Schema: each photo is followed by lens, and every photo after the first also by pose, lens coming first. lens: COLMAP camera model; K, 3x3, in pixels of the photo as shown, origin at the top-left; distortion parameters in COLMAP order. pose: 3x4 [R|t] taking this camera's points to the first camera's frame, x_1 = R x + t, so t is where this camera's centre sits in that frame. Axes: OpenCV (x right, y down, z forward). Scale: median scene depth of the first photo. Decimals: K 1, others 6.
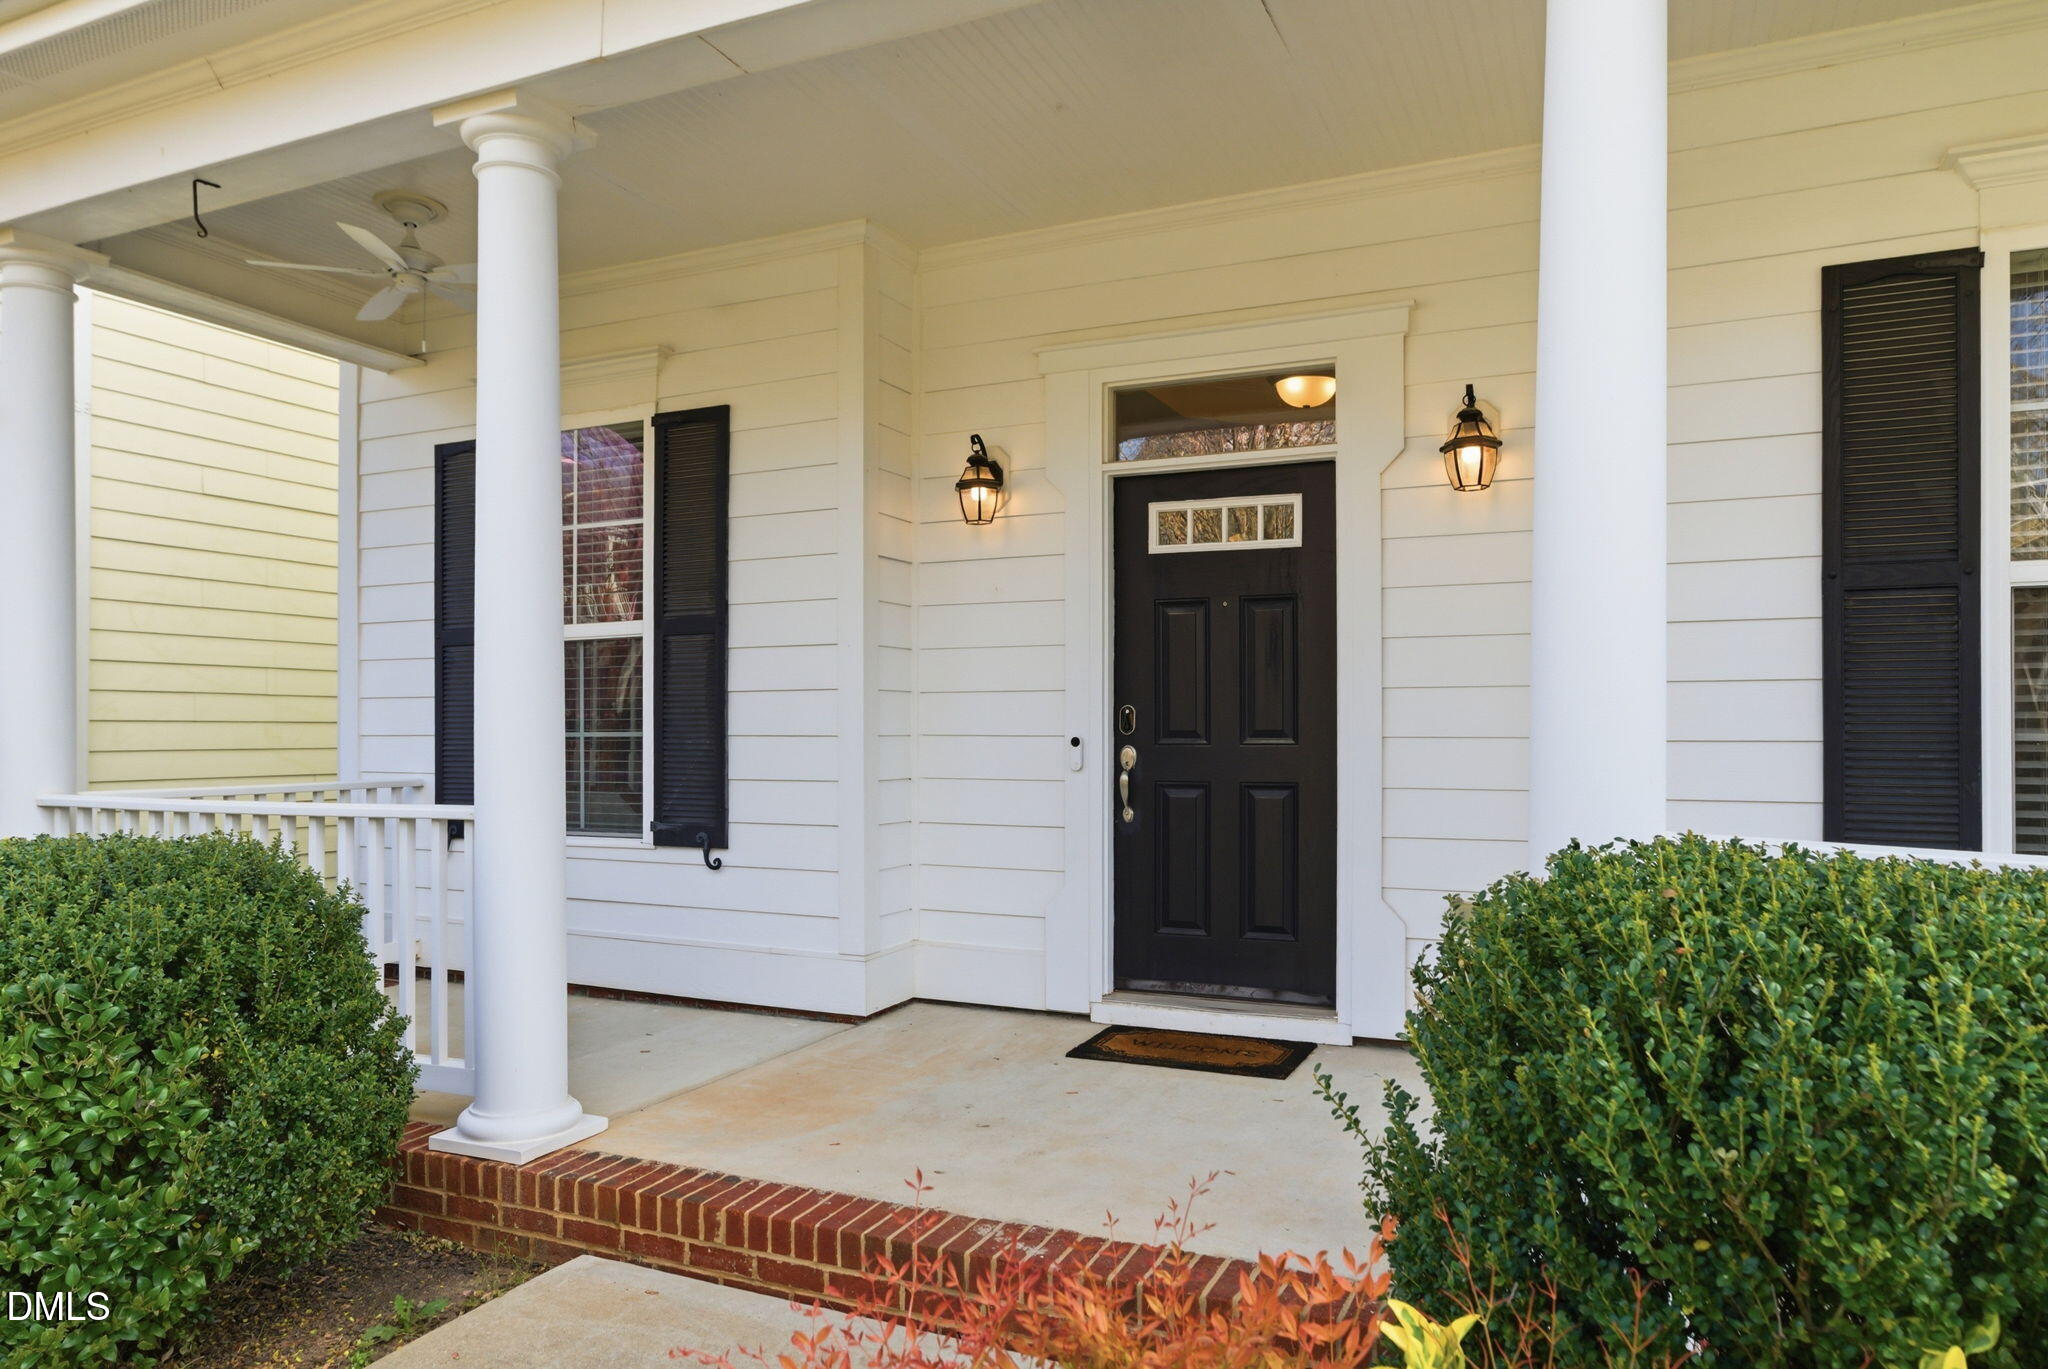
lens RADIAL K [[1295.6, 0, 1049.0], [0, 1295.6, 724.7], [0, 0, 1]] dist [-0.006971, 0.001670]
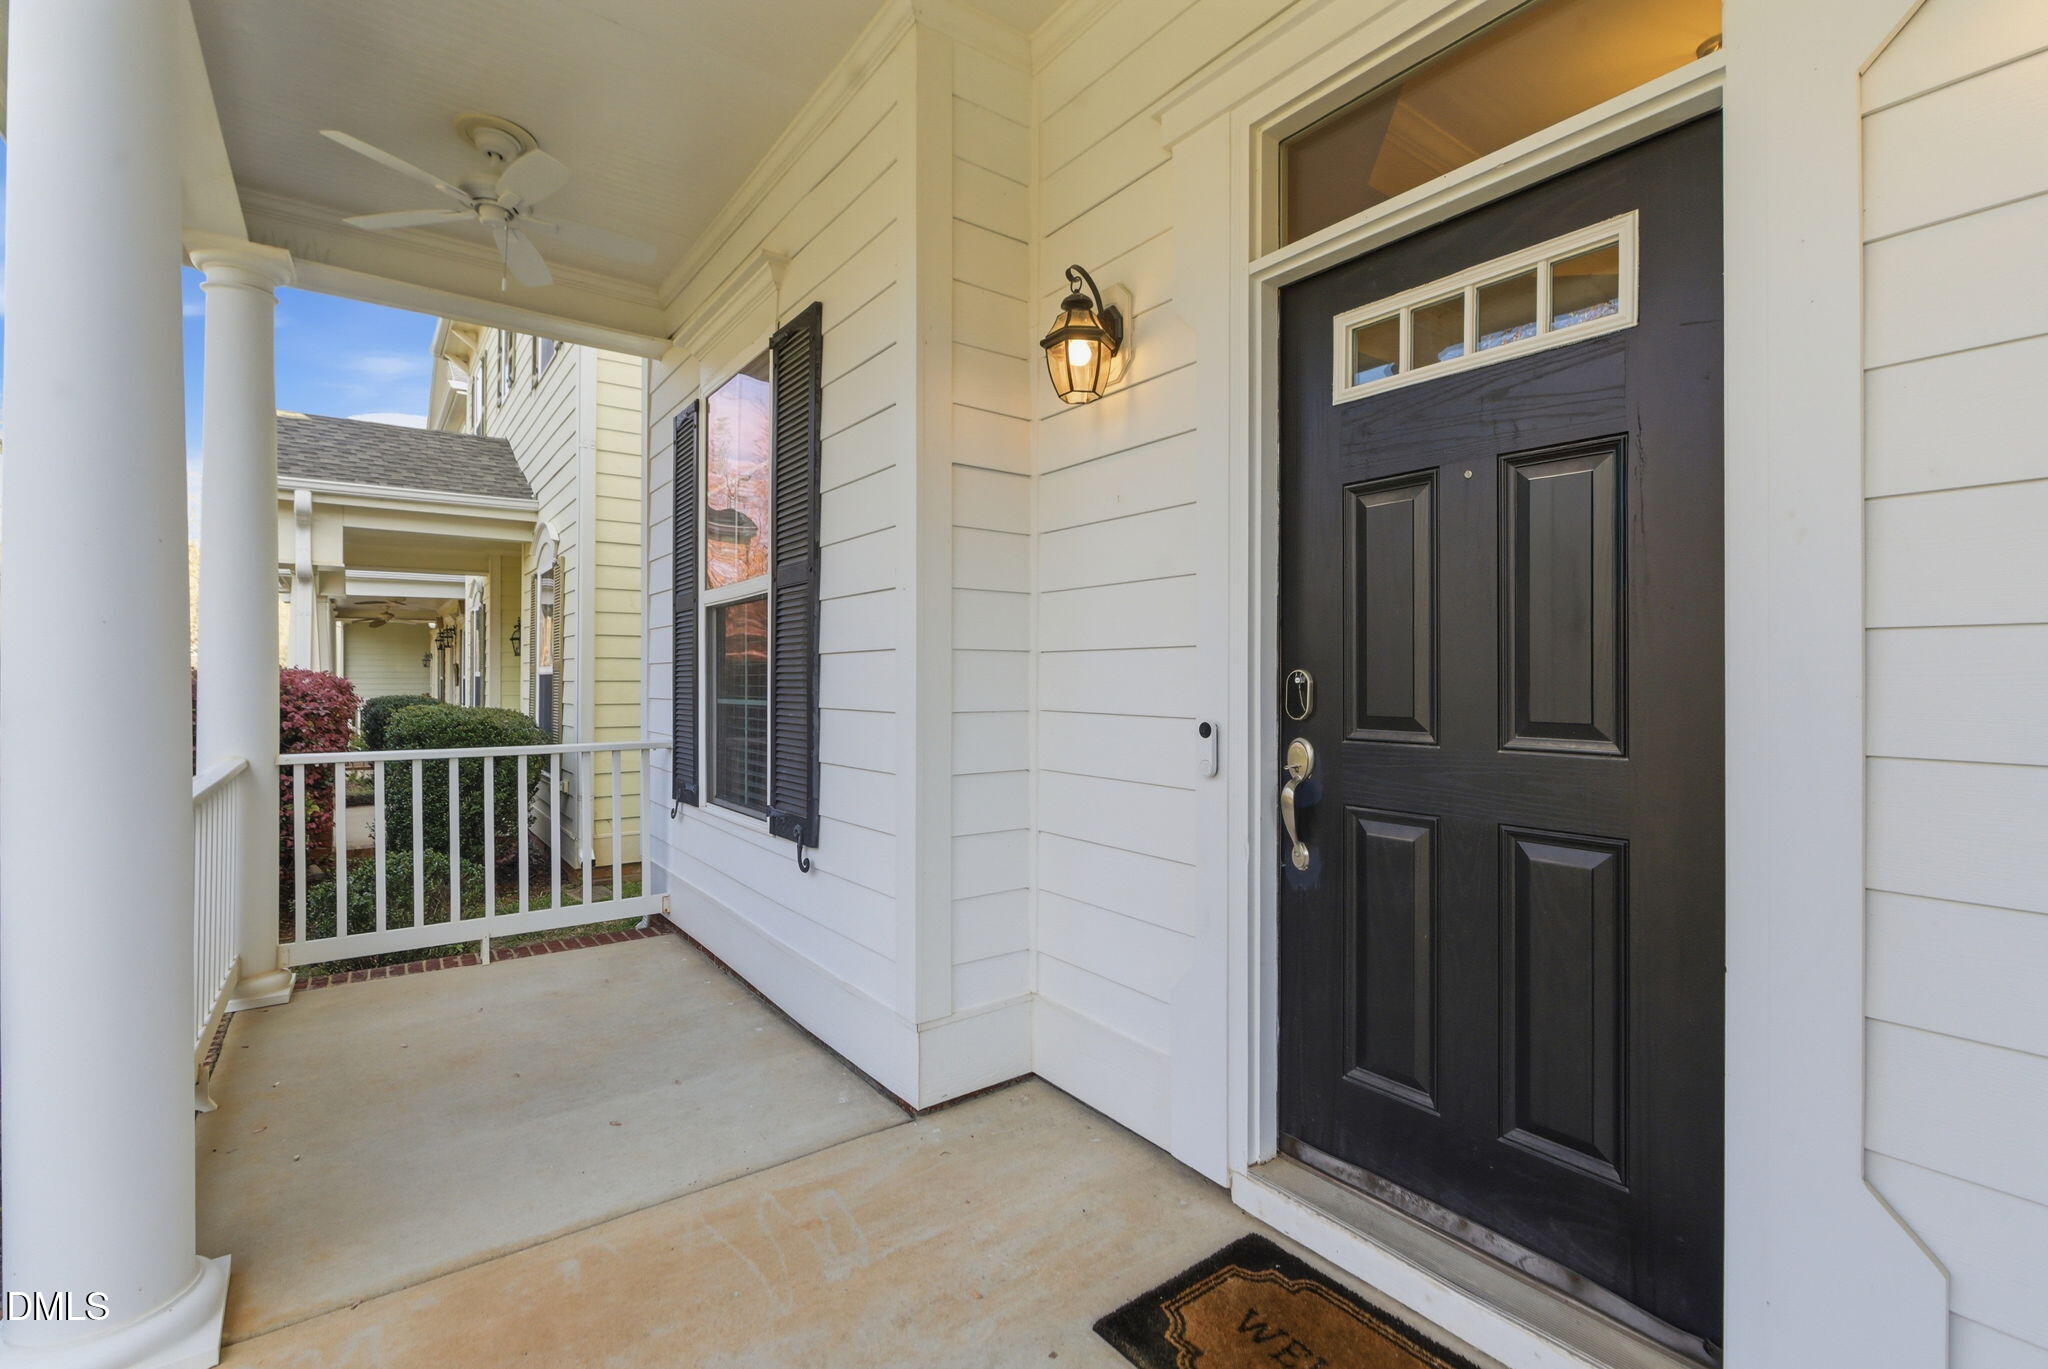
lens RADIAL K [[925.4, 0, 1033.7], [0, 925.4, 673.0], [0, 0, 1]] dist [-0.000421, -0.000329]
pose [[0.877577, -0.001392, -0.479433, 0.156660], [0.000457, 0.999998, -0.002066, -0.012984], [0.479435, 0.001593, 0.877576, 0.582753]]
